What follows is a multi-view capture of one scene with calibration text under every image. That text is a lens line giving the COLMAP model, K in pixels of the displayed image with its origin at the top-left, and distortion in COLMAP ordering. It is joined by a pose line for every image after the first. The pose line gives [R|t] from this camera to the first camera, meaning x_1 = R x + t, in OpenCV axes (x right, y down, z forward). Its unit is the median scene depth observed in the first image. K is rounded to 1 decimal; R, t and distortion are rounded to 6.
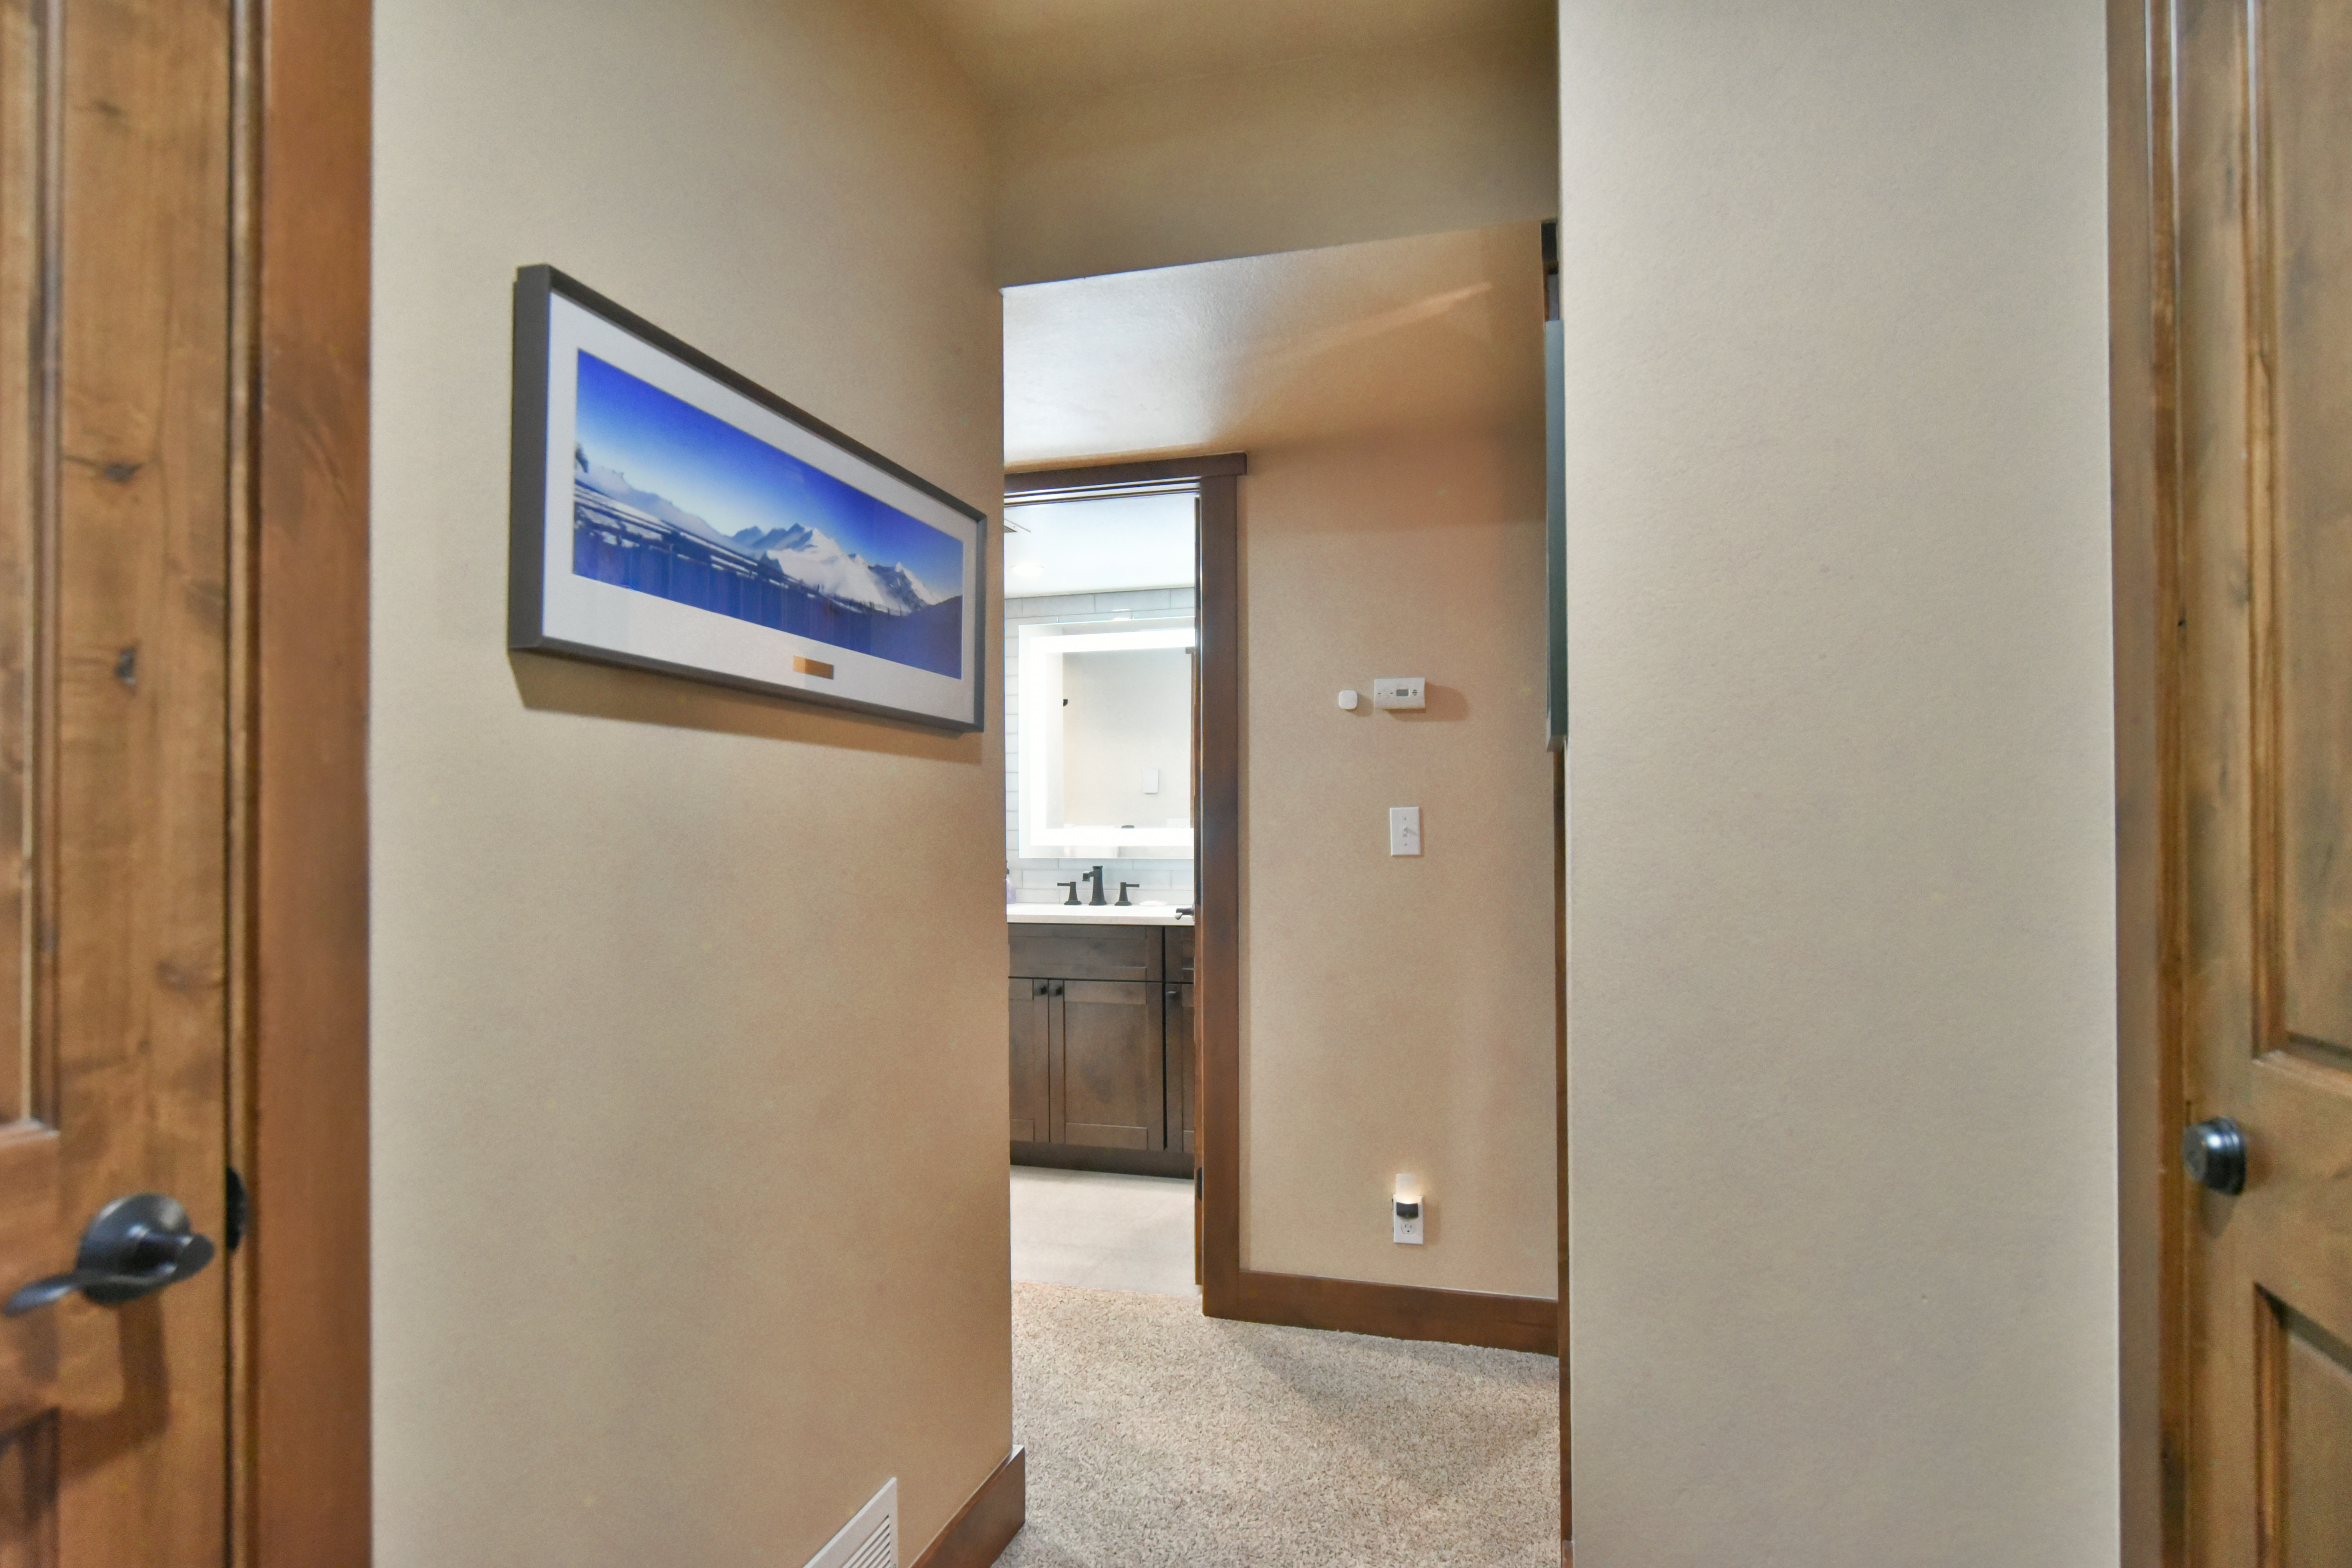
lens RADIAL K [[1251.4, 0, 1192.2], [0, 1251.4, 787.4], [0, 0, 1]] dist [-0.005436, 0.000210]
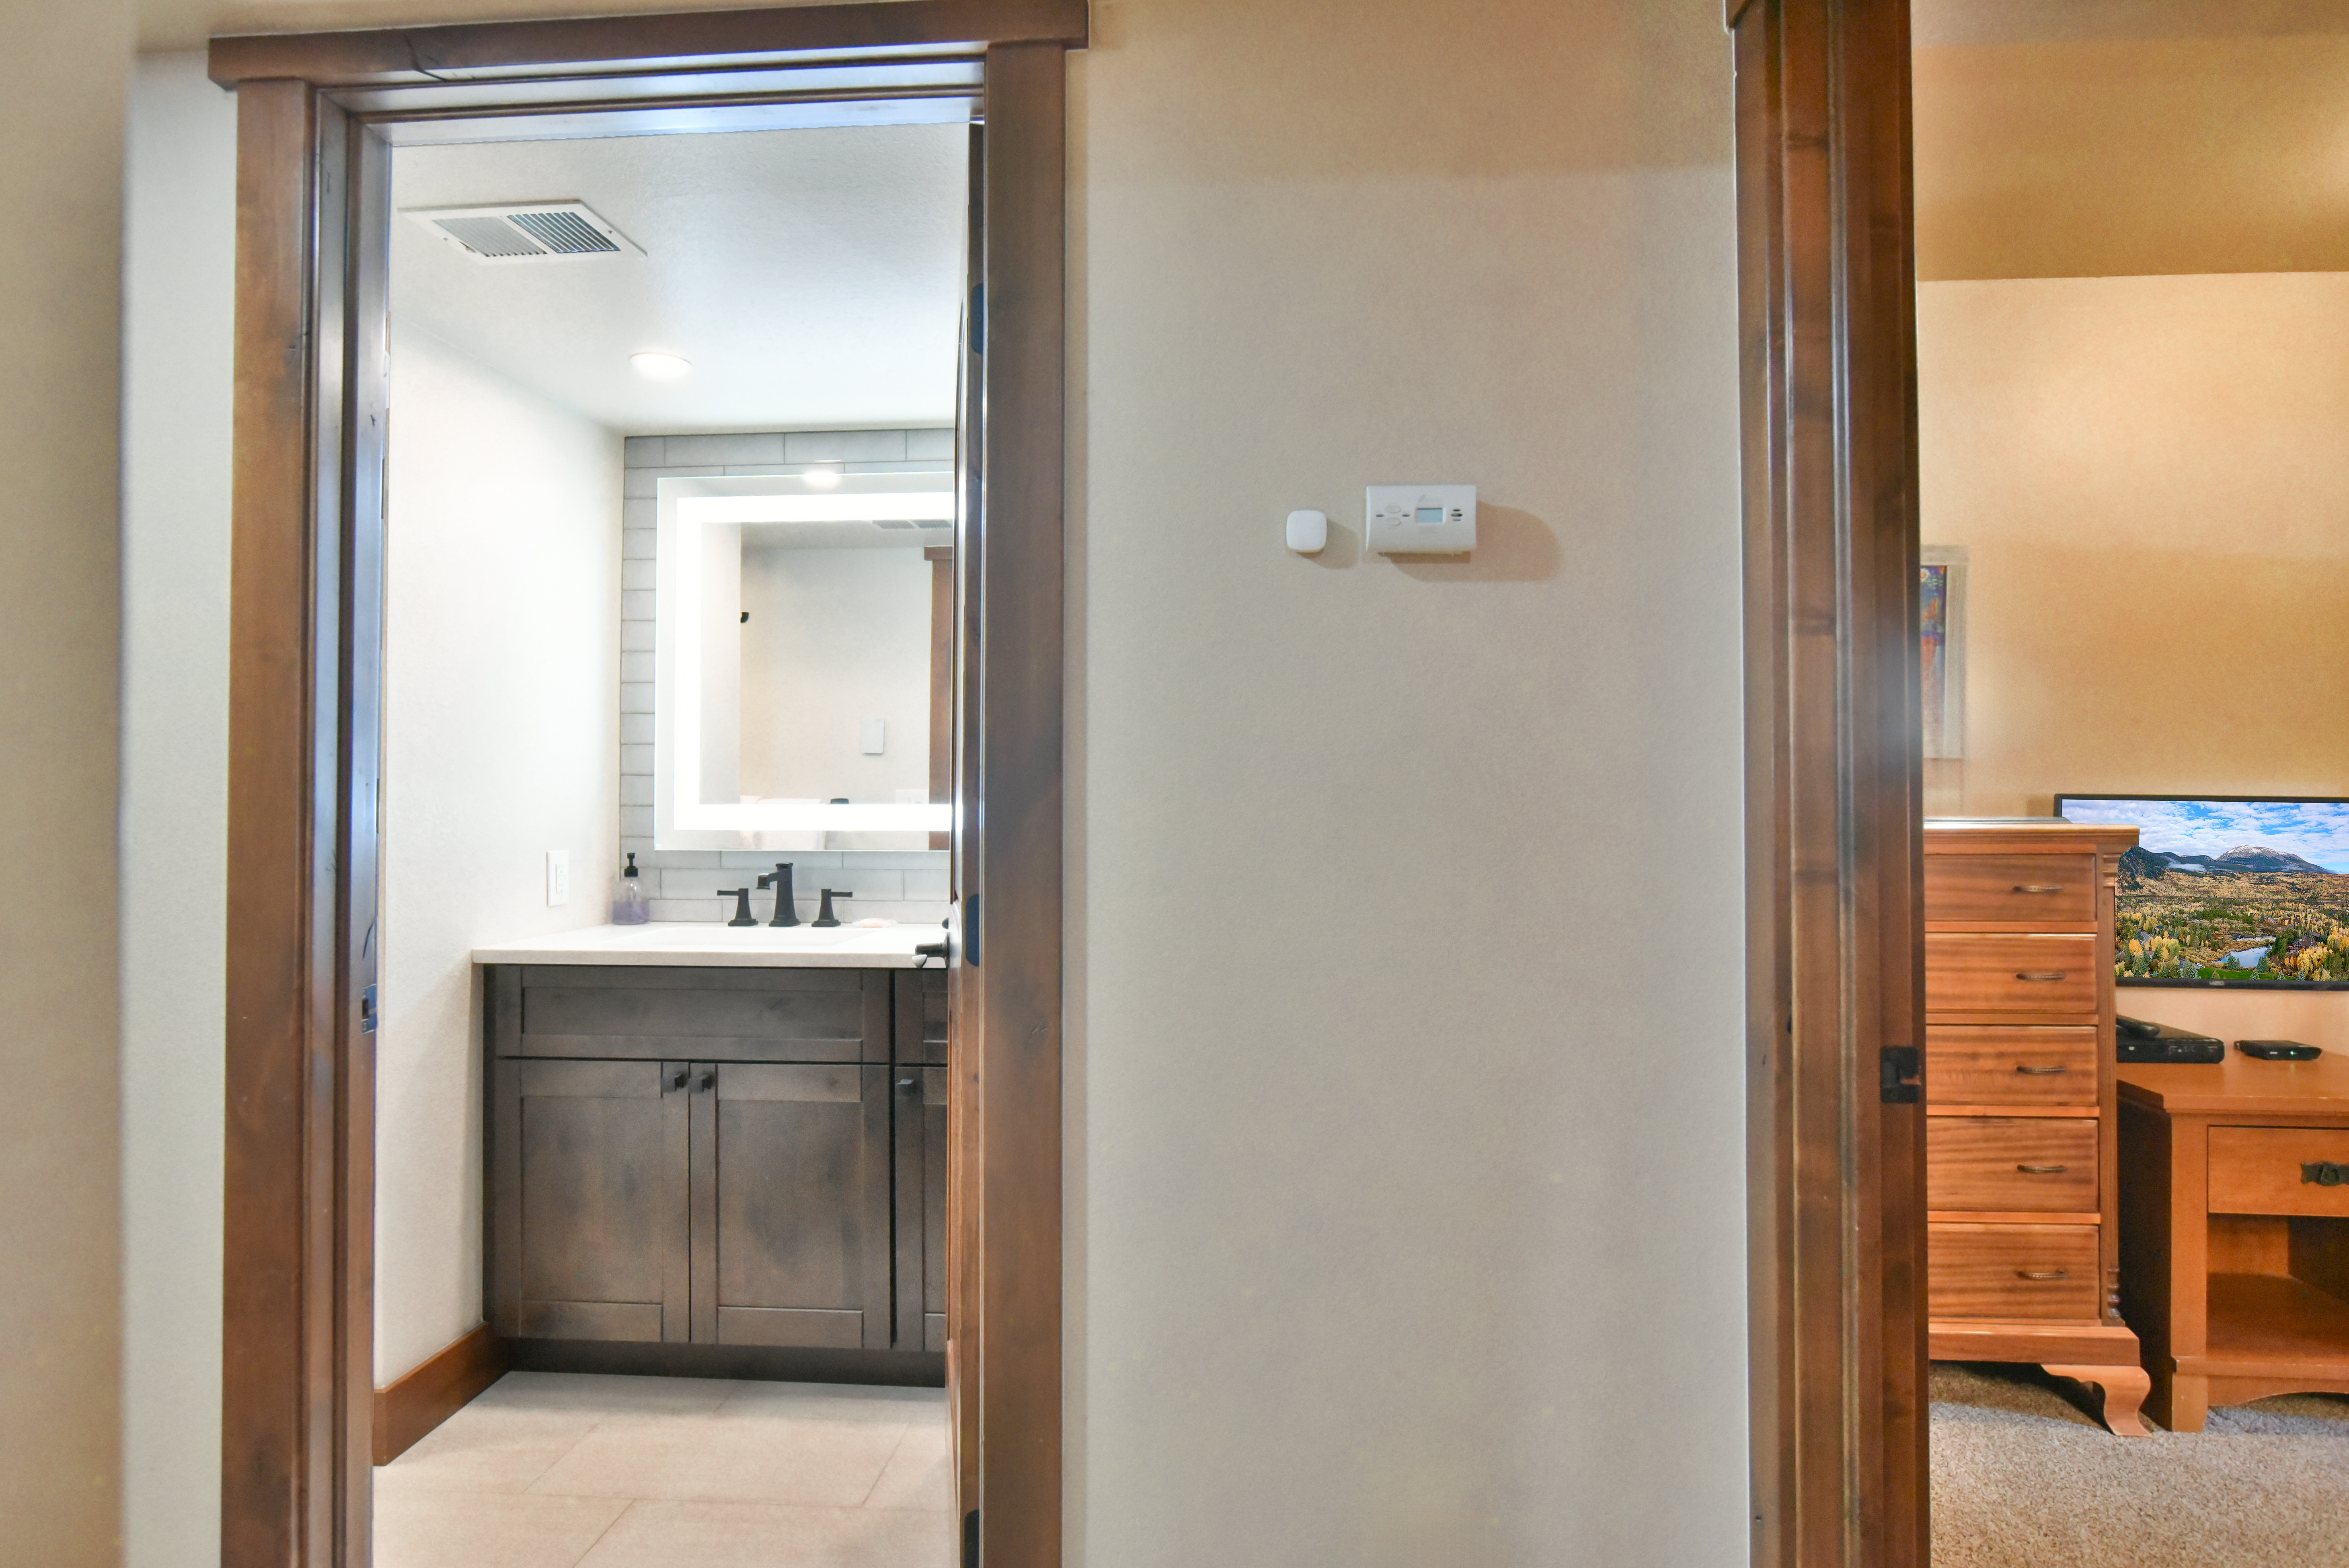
lens RADIAL K [[1242.0, 0, 1189.3], [0, 1242.0, 779.8], [0, 0, 1]] dist [-0.018285, 0.014716]
pose [[0.976999, 0.007083, 0.213129, -0.011372], [-0.010161, 0.999859, 0.013354, 0.011812], [-0.213004, -0.015213, 0.976933, 0.391020]]
